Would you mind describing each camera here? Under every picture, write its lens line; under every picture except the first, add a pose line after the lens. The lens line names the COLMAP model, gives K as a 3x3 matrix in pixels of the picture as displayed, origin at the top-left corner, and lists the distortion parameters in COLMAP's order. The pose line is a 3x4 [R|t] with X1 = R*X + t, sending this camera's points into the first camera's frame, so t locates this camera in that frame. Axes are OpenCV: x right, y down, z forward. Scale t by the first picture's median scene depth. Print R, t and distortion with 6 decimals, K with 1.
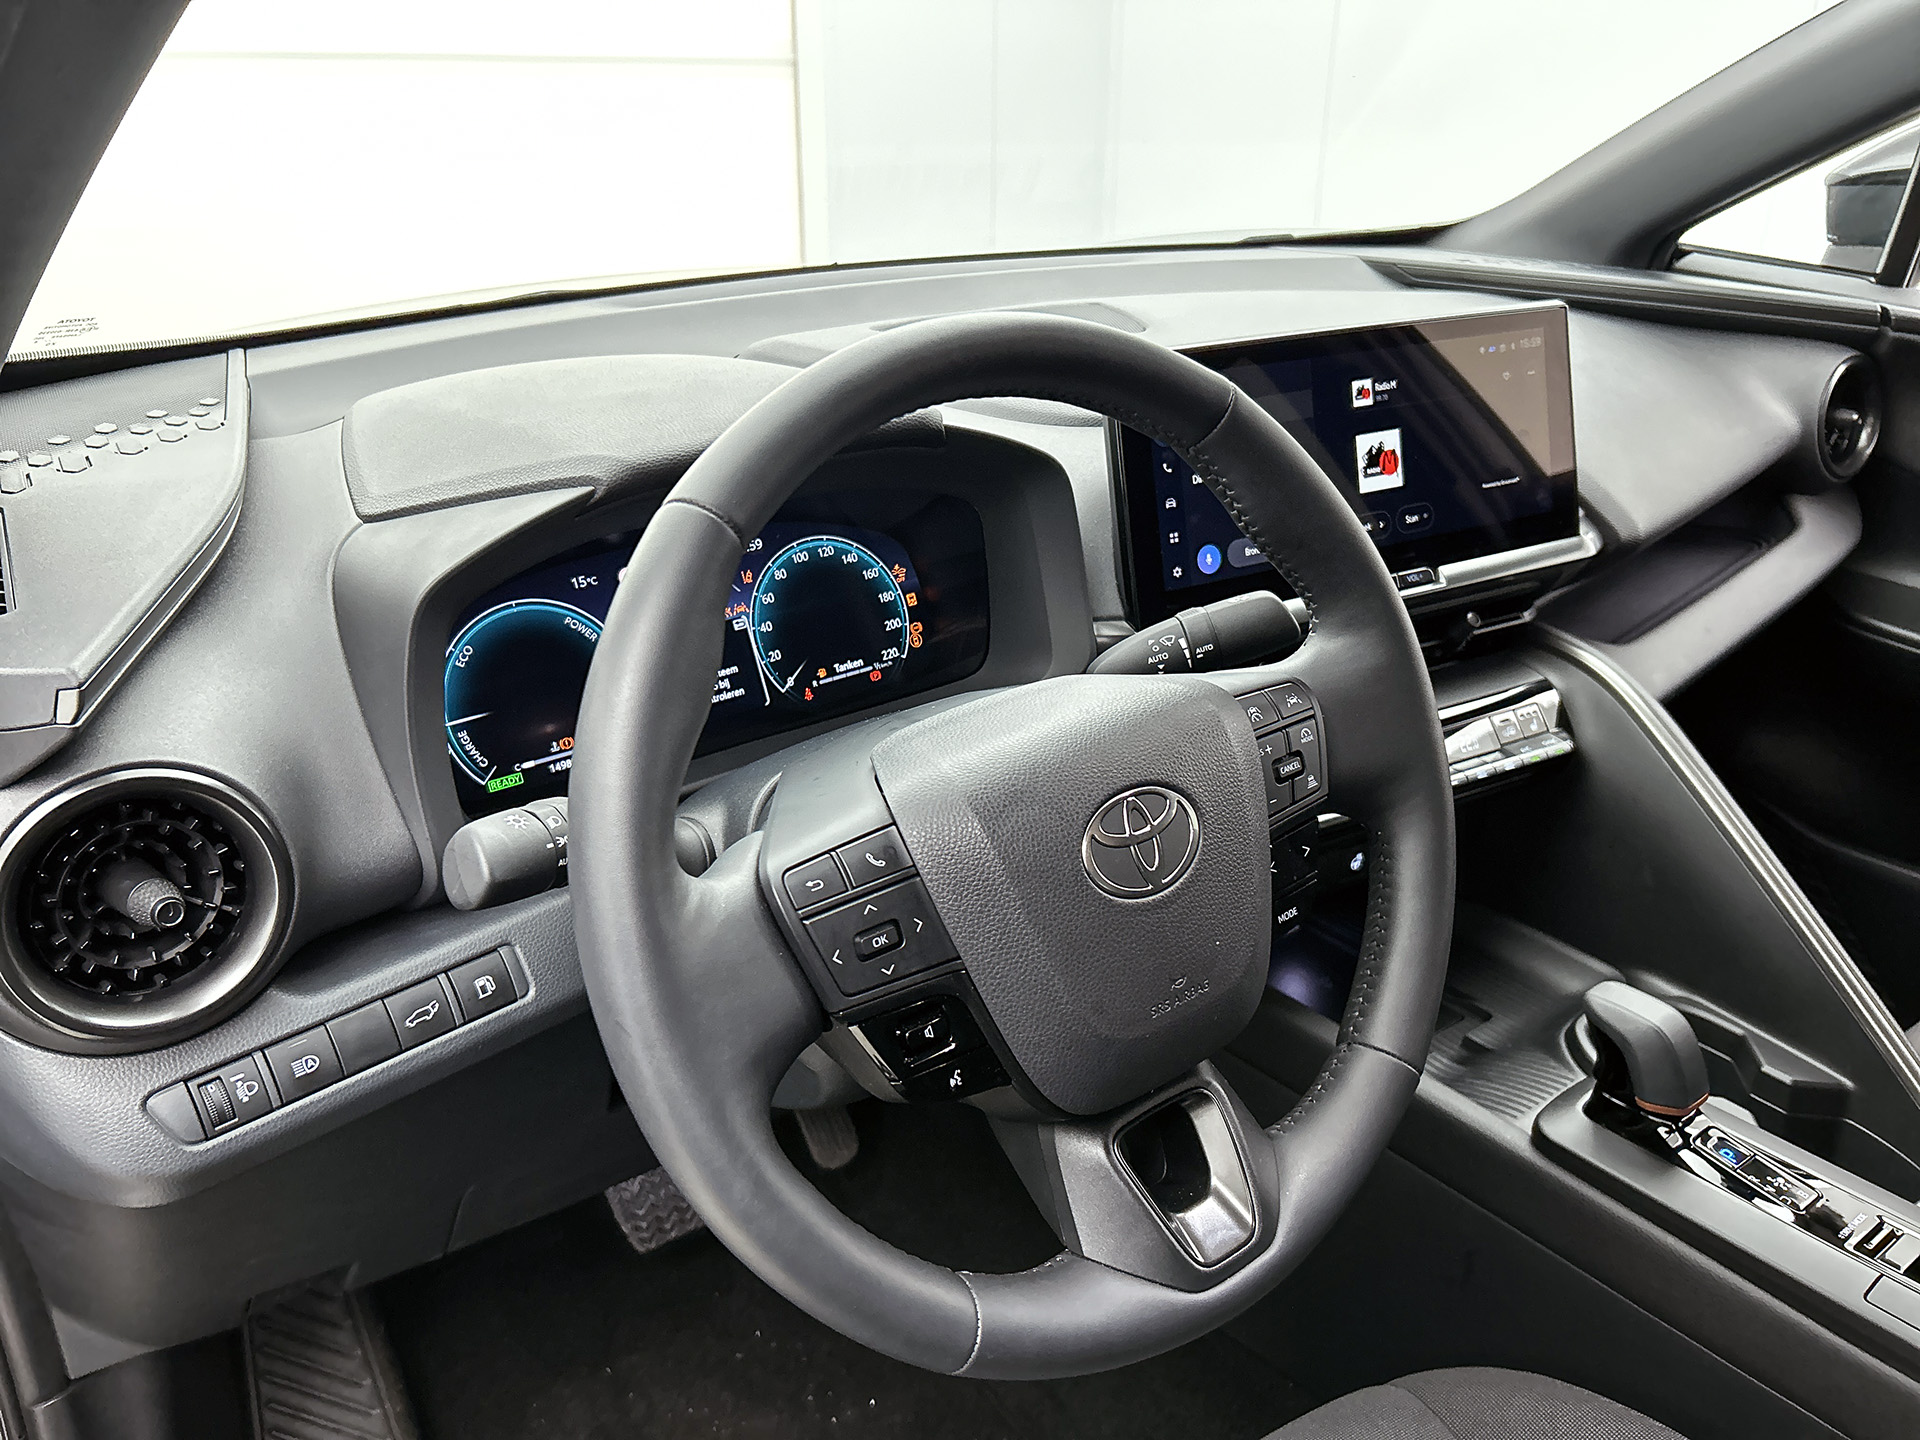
lens RADIAL K [[1497.4, 0, 960.0], [0, 1497.4, 720.0], [0, 0, 1]] dist [0.093656, -0.235177]
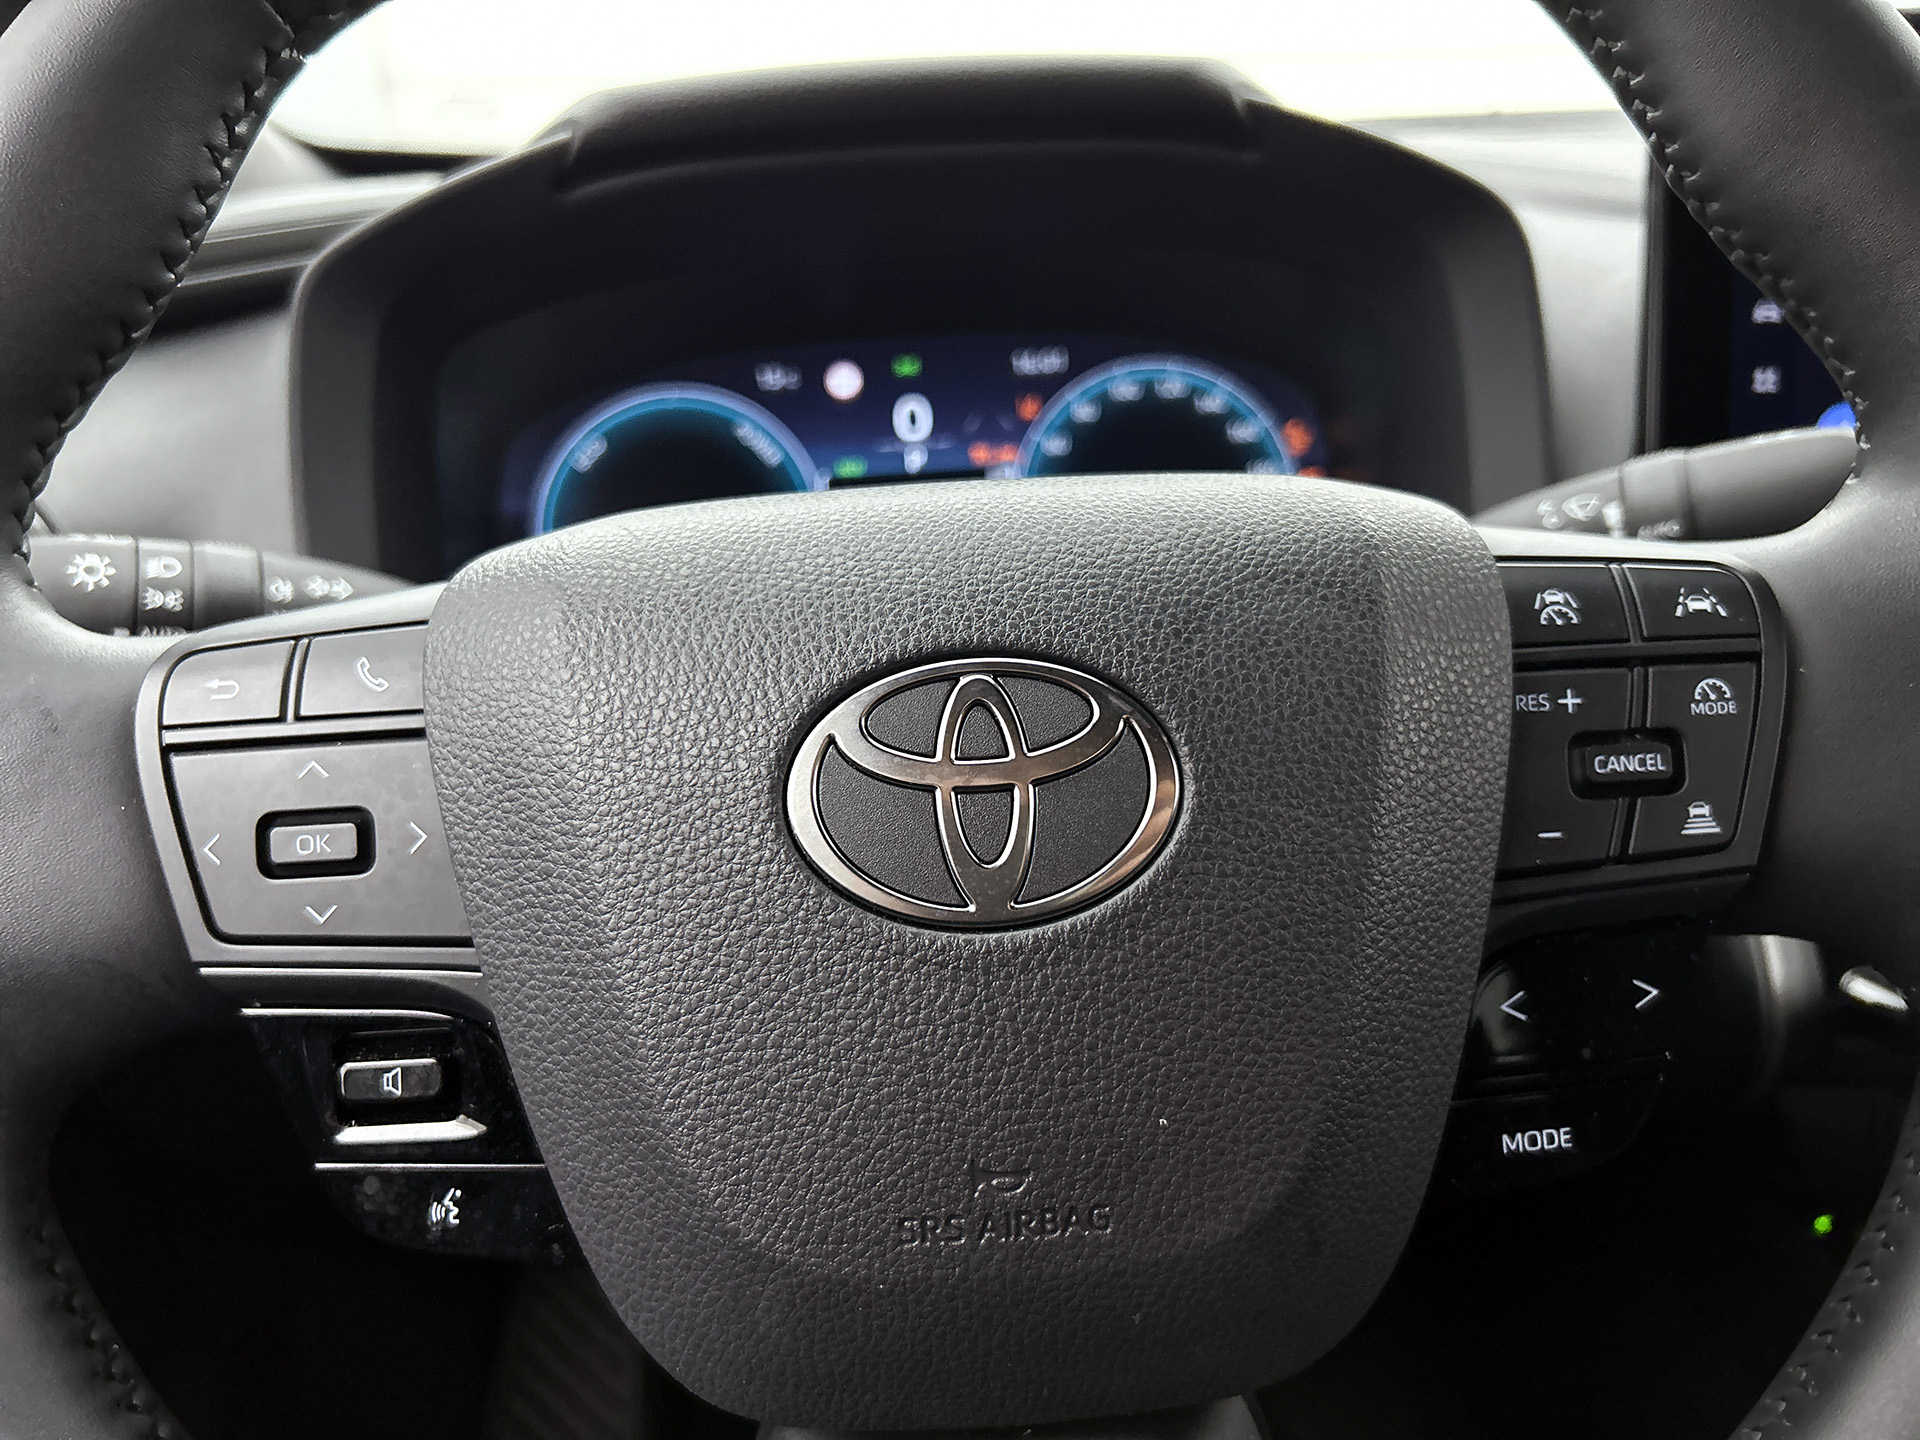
lens RADIAL K [[1497.4, 0, 960.0], [0, 1497.4, 720.0], [0, 0, 1]] dist [0.093656, -0.235177]
pose [[0.828305, 0.170608, -0.533670, 0.207923], [-0.193357, 0.981035, 0.013517, 0.035551], [0.525855, 0.091993, 0.845585, 0.441245]]
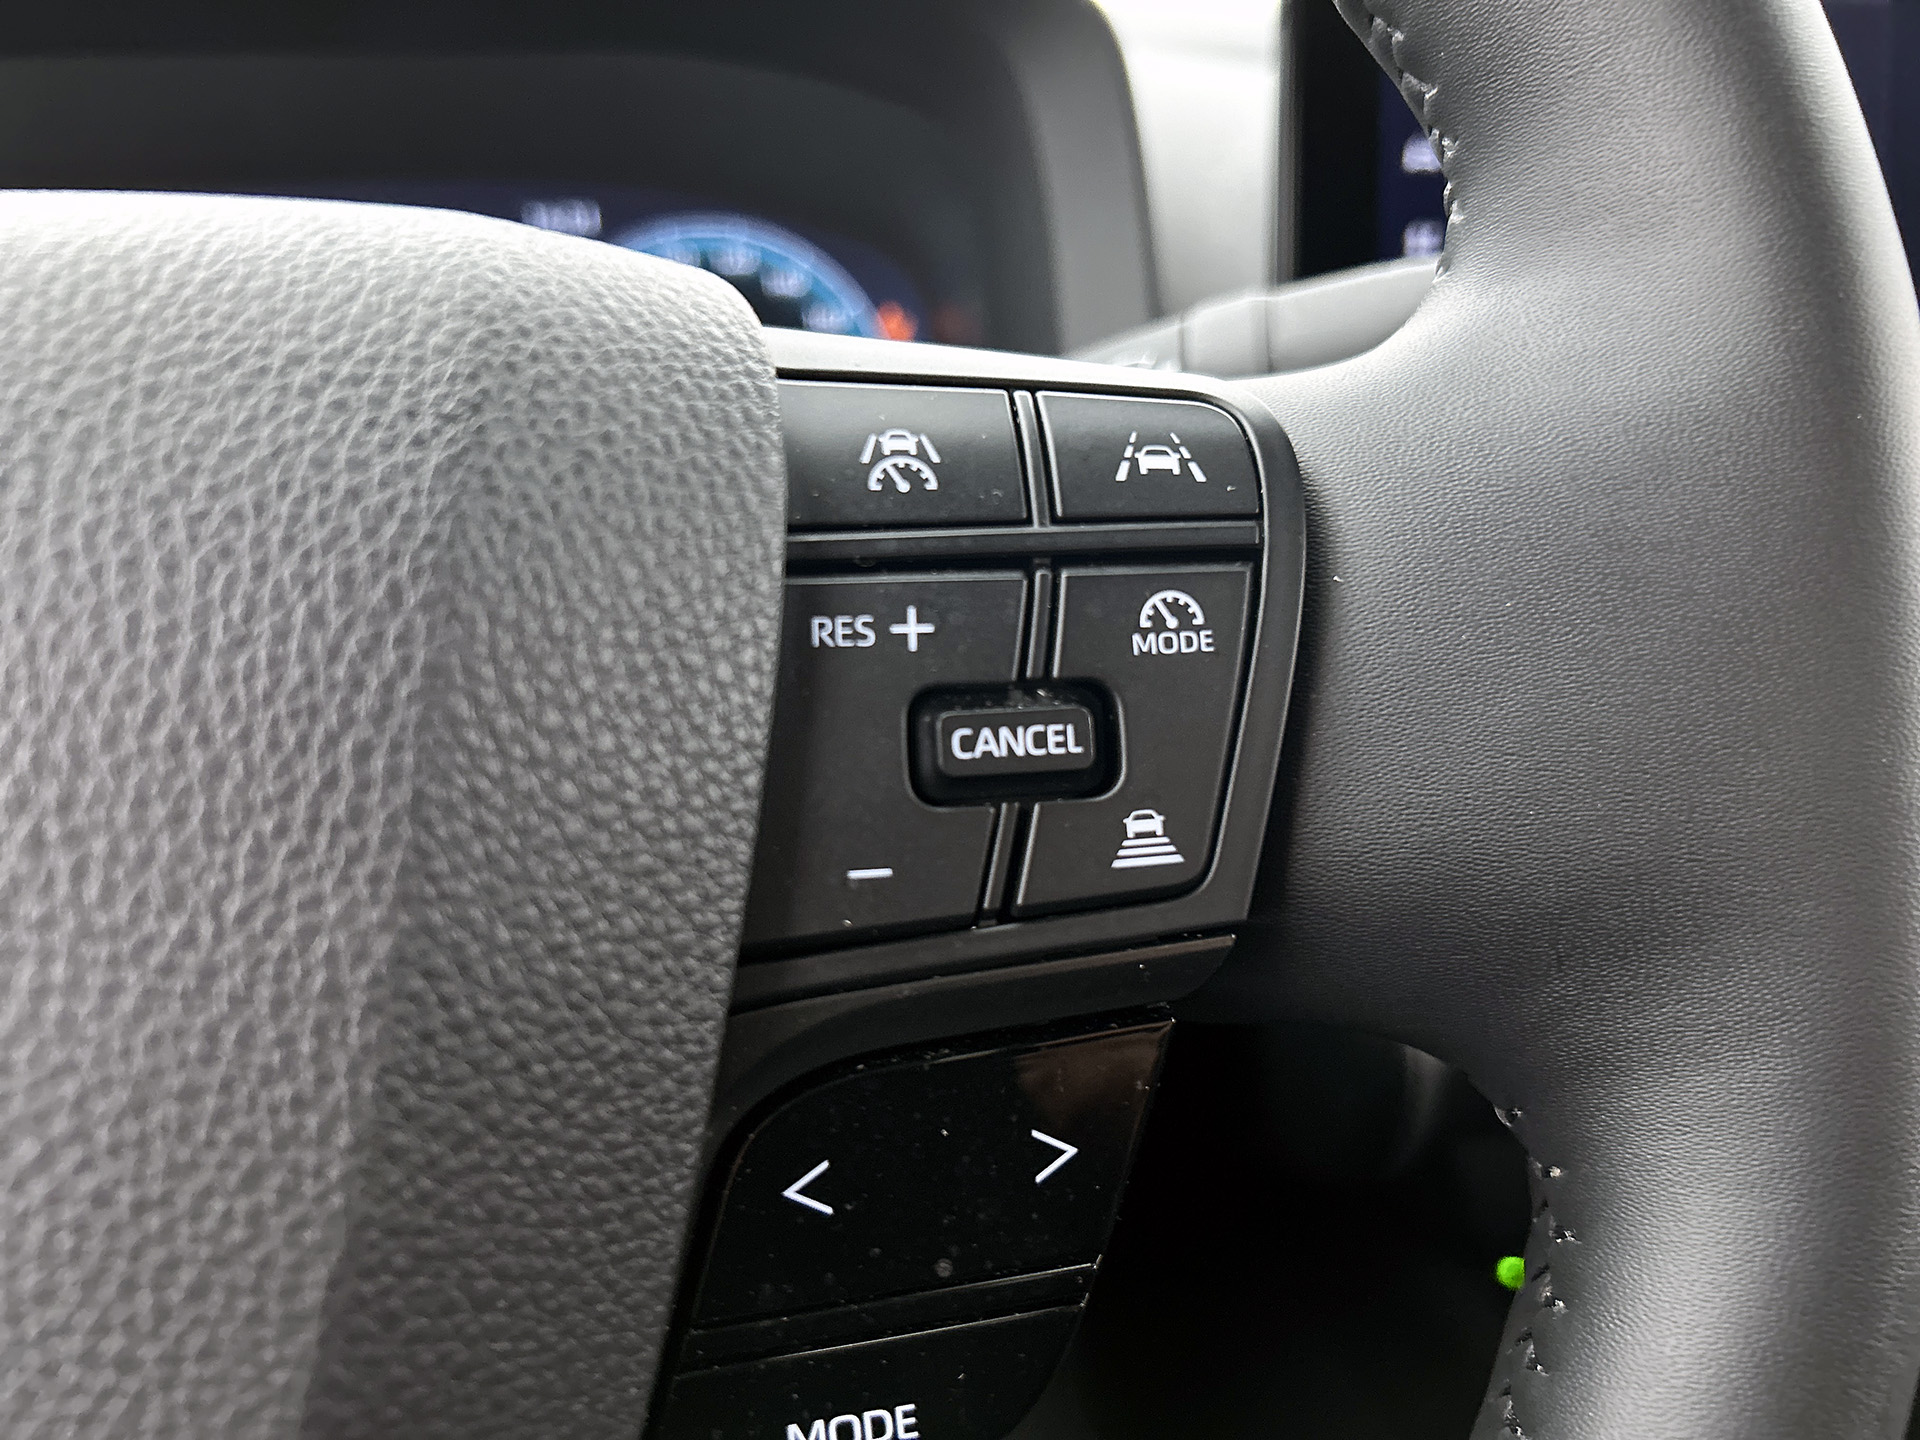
lens RADIAL K [[1497.4, 0, 960.0], [0, 1497.4, 720.0], [0, 0, 1]] dist [0.093656, -0.235177]
pose [[0.886438, 0.177974, -0.427262, 0.222531], [-0.193108, 0.981145, 0.008052, 0.021037], [0.420639, 0.075370, 0.904092, 0.601505]]
